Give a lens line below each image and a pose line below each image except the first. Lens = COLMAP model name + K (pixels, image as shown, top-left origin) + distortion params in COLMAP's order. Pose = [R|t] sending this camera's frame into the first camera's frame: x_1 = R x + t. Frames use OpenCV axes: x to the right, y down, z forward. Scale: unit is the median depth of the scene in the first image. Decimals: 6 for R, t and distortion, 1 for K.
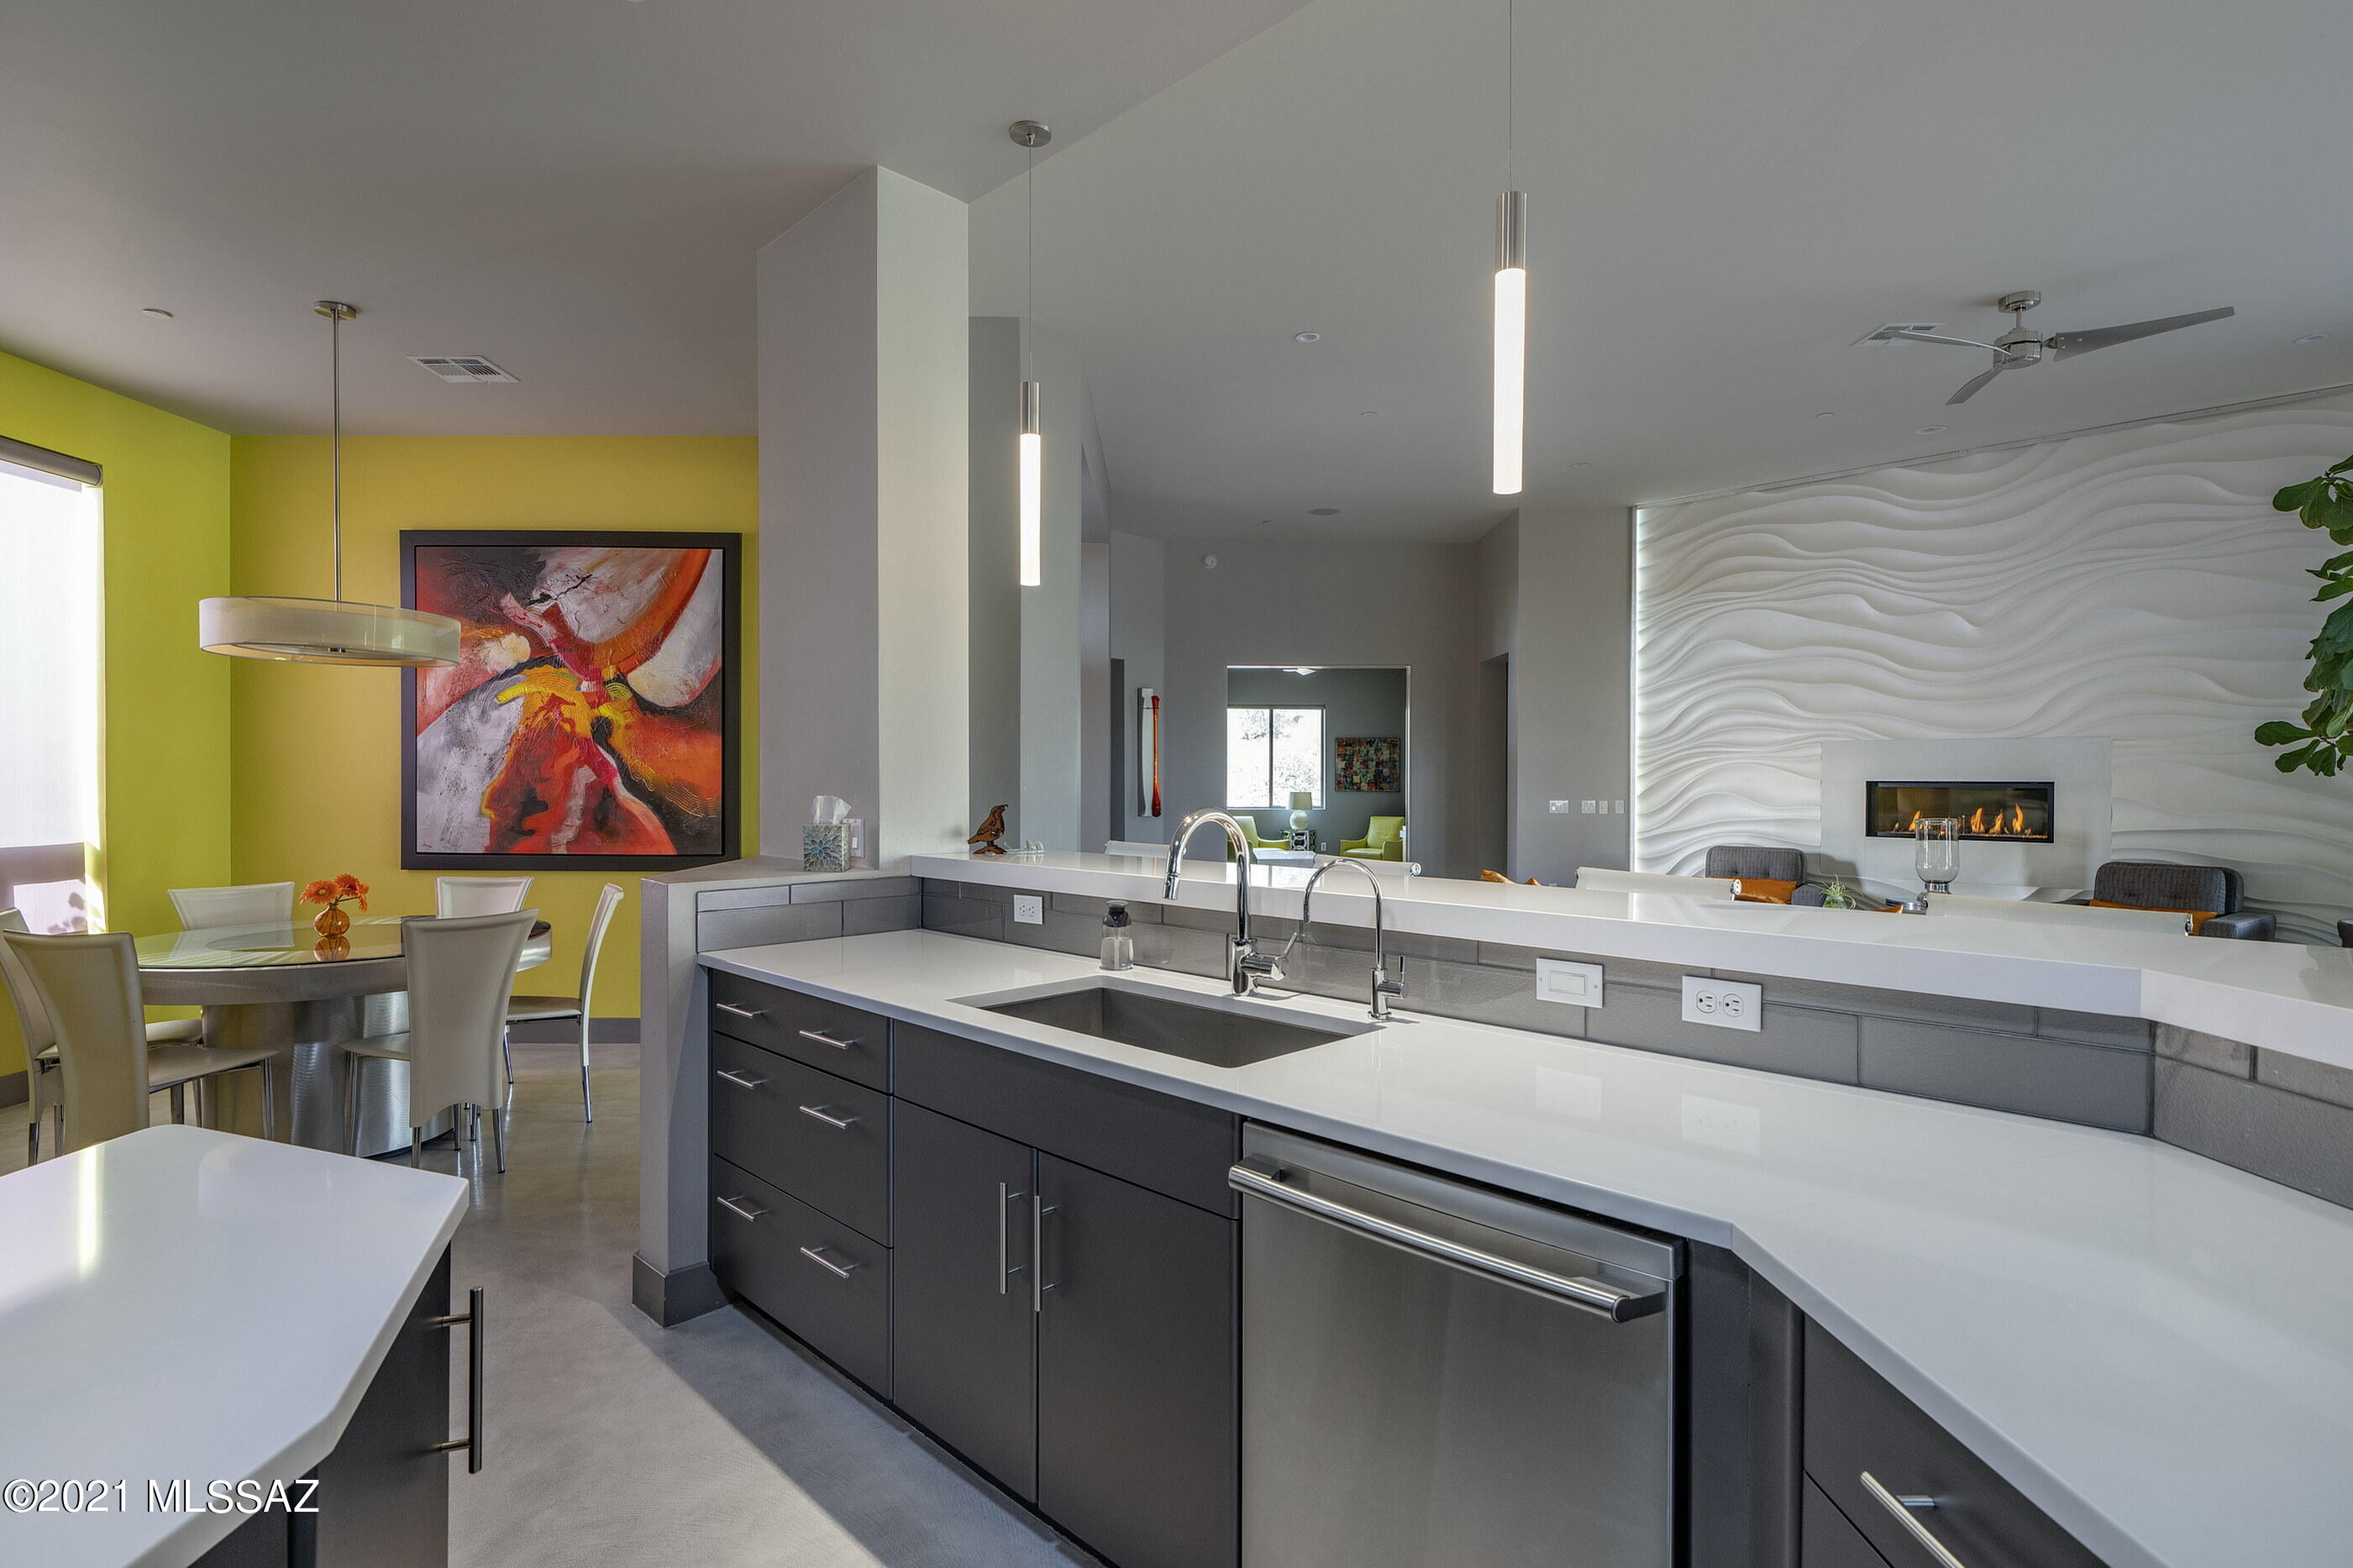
lens RADIAL K [[1154.8, 0, 1176.5], [0, 1154.8, 782.7], [0, 0, 1]] dist [-0.000745, 0.000552]
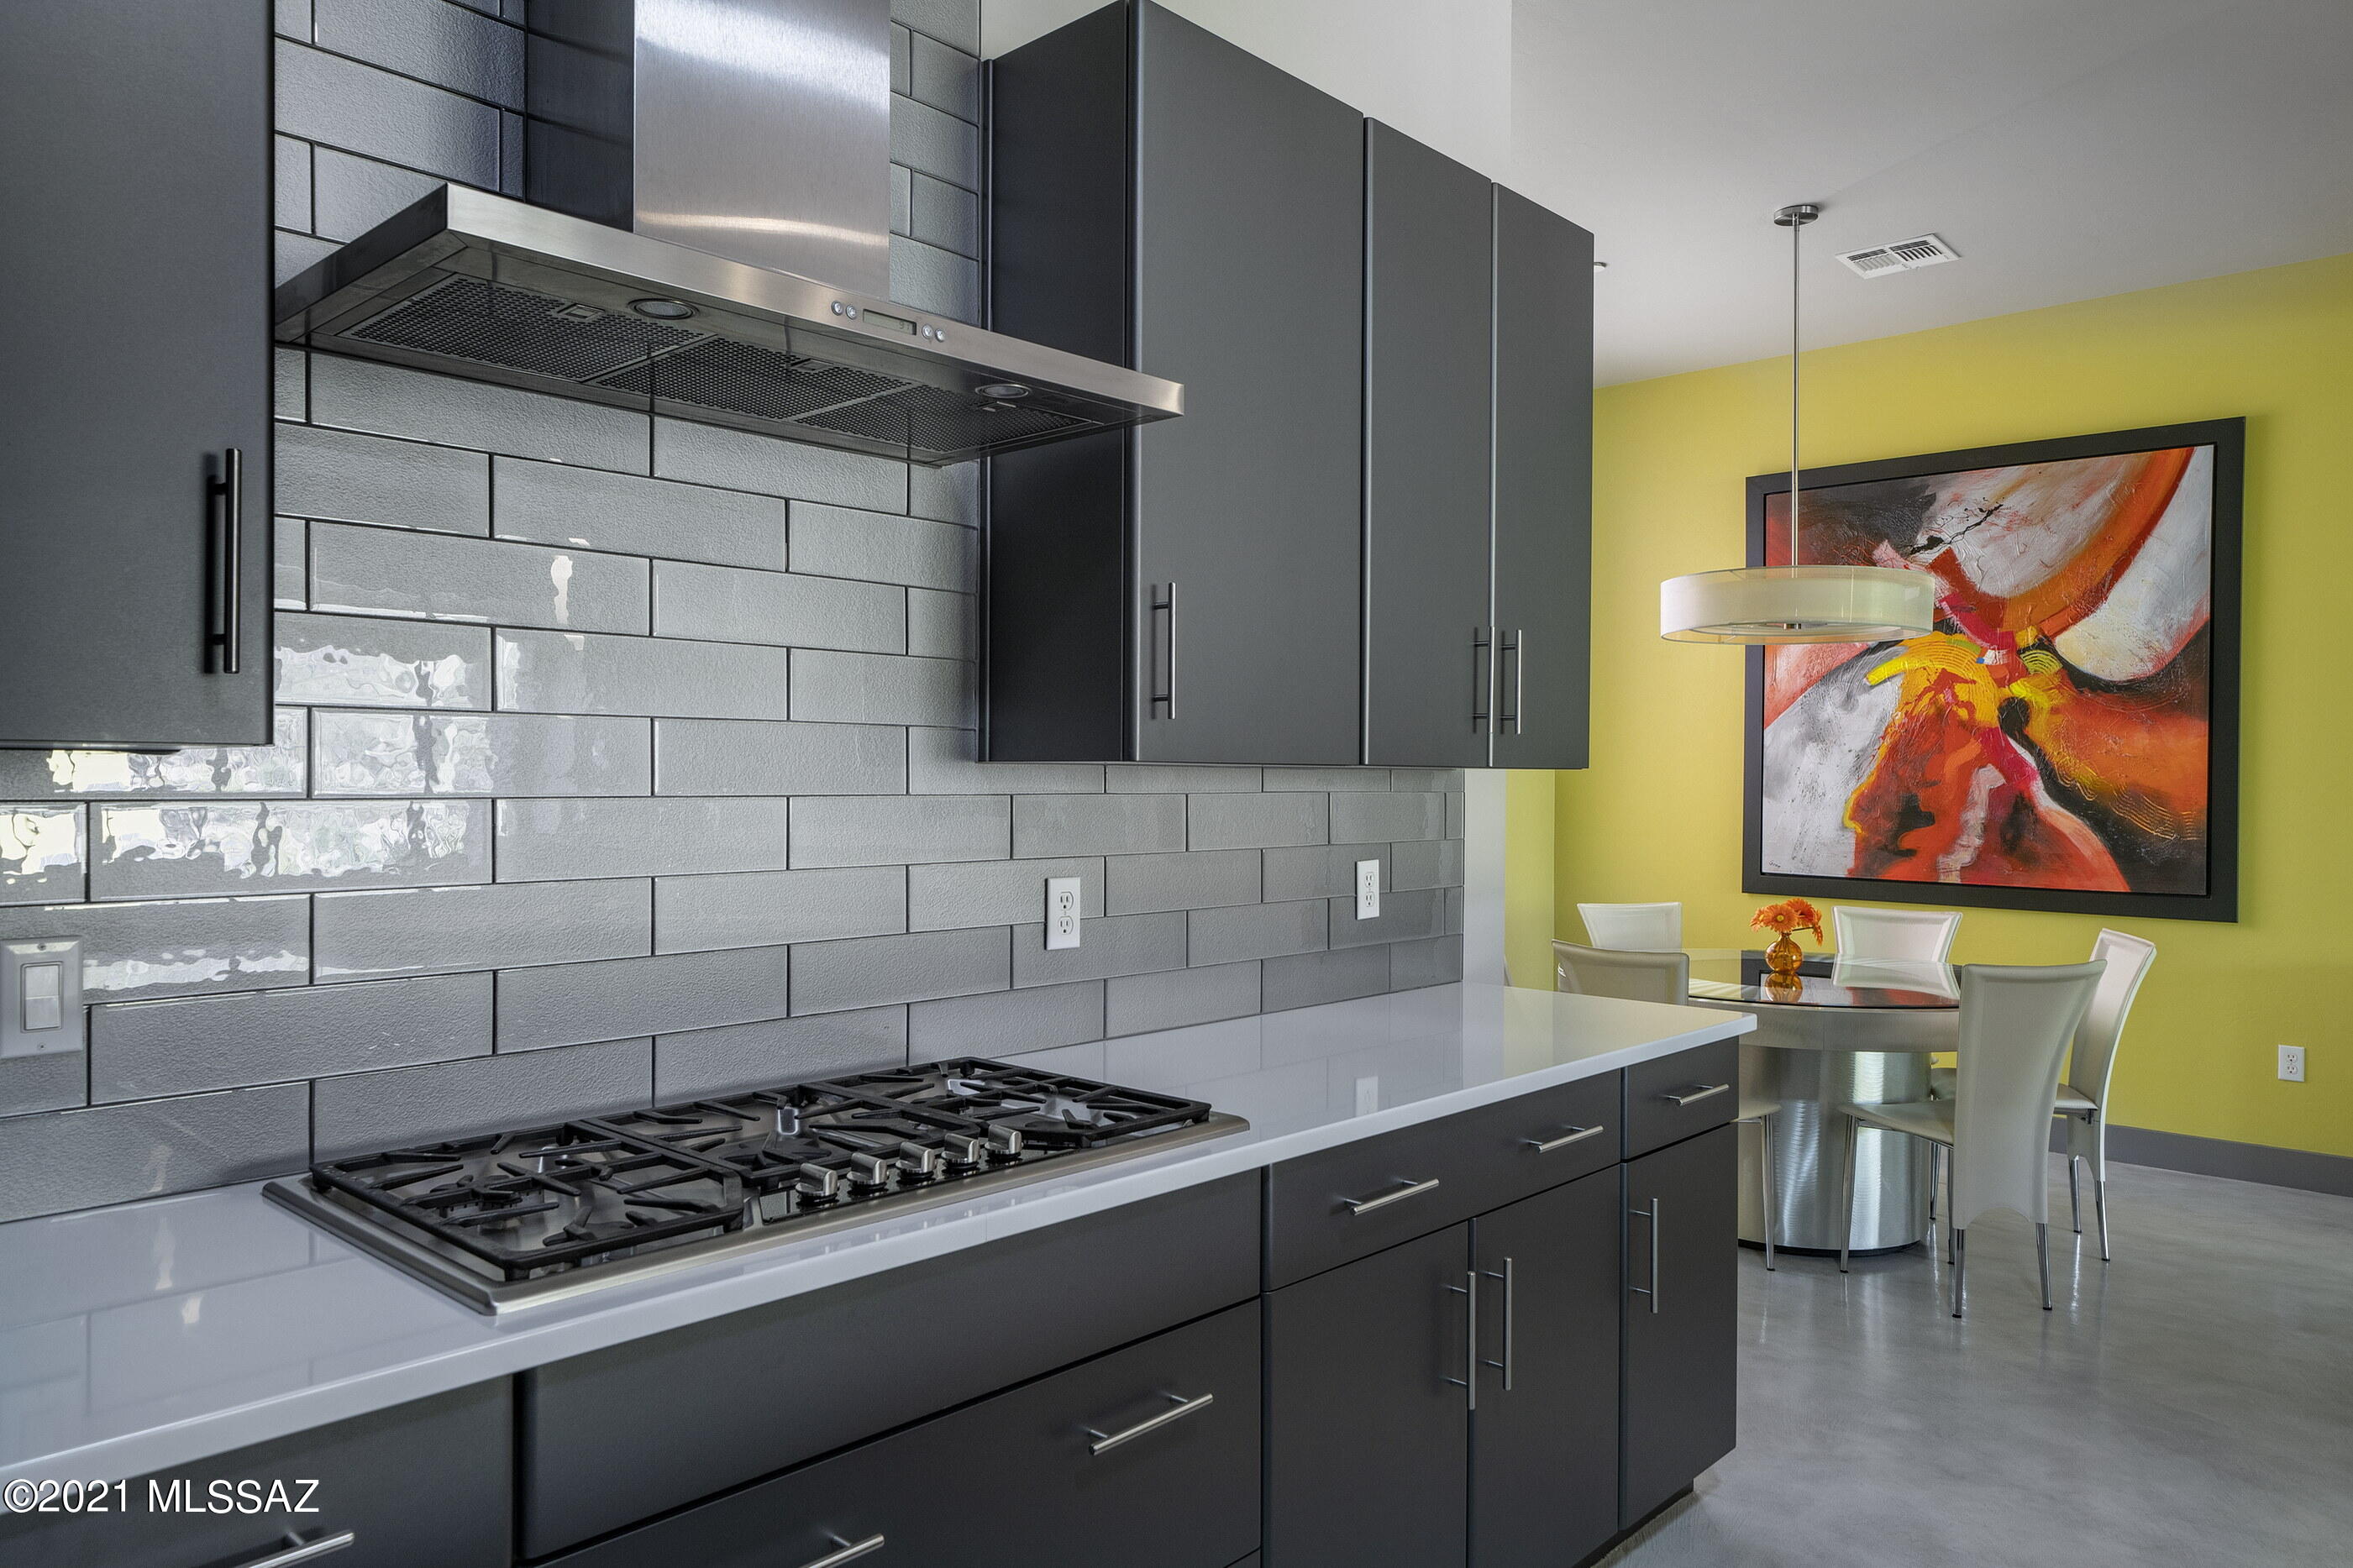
lens RADIAL K [[1592.2, 0, 1176.5], [0, 1592.2, 781.7], [0, 0, 1]] dist [0.008954, -0.000681]
pose [[0.734078, 0.004159, -0.679052, -0.201260], [-0.005880, 0.999983, -0.000231, -0.000765], [0.679040, 0.004163, 0.734090, -0.099949]]
